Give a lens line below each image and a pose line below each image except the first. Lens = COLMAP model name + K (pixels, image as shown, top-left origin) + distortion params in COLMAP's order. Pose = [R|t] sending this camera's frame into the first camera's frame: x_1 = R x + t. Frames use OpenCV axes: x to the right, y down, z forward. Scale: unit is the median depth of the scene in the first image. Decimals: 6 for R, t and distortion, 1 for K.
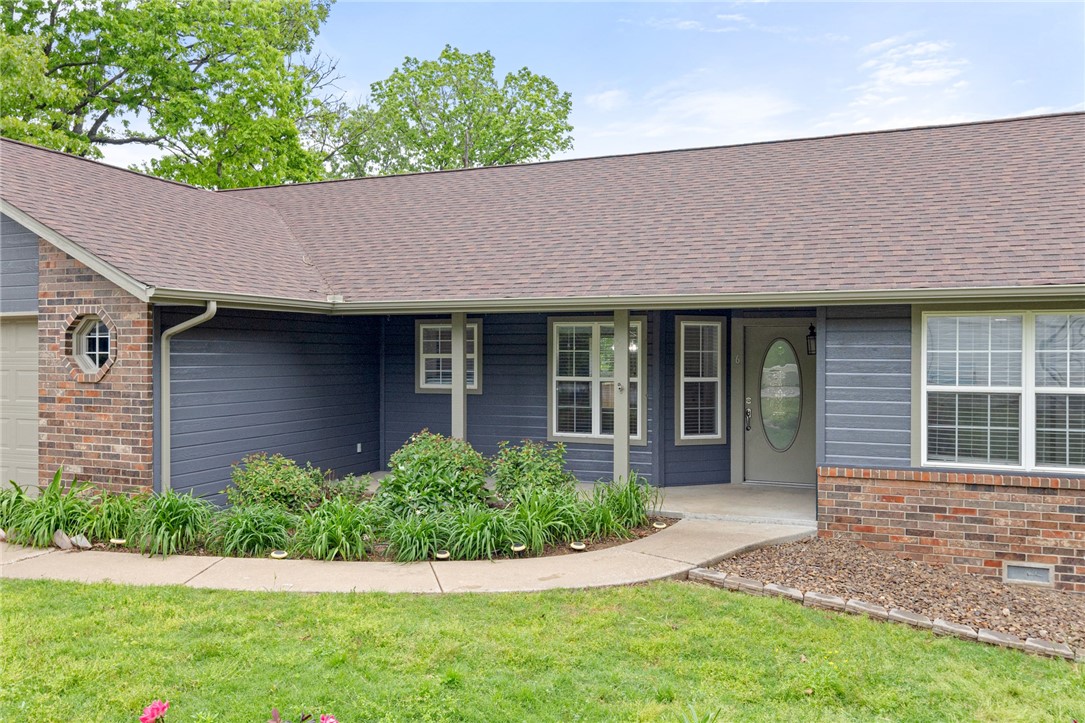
lens RADIAL K [[532.6, 0, 536.0], [0, 532.6, 376.5], [0, 0, 1]] dist [0.002756, -0.000565]
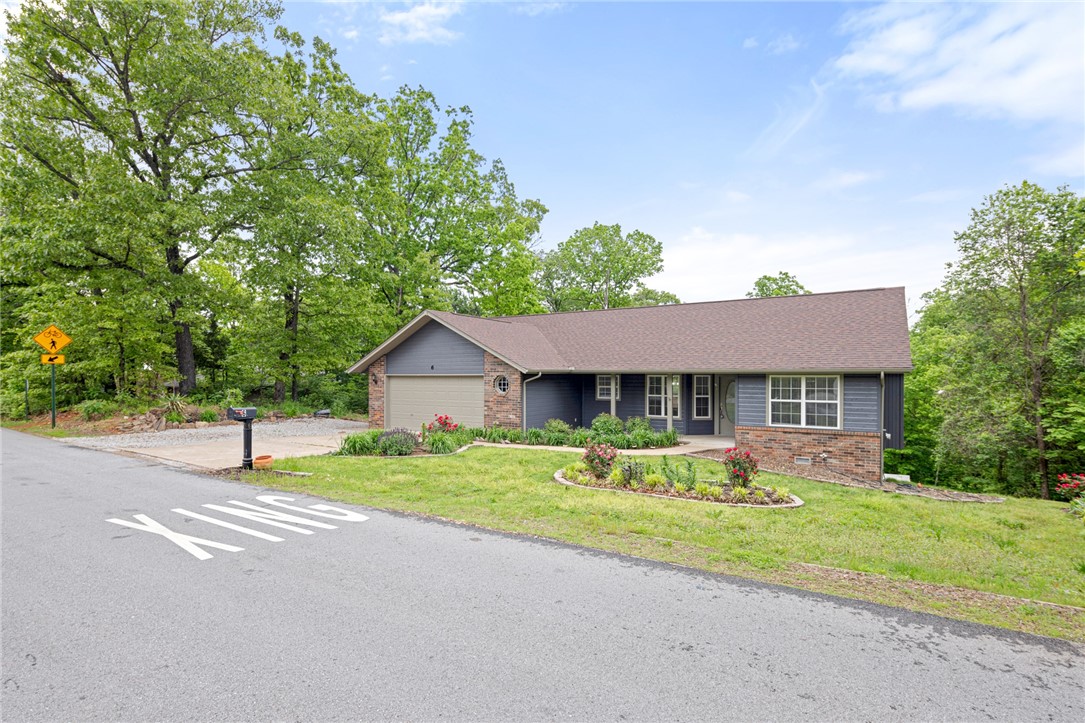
lens RADIAL K [[532.6, 0, 536.0], [0, 532.6, 376.5], [0, 0, 1]] dist [0.002756, -0.000565]
pose [[0.977505, -0.000464, -0.210912, 0.059433], [-0.002700, 0.999888, -0.014713, -0.060131], [0.210895, 0.014952, 0.977394, -2.082229]]
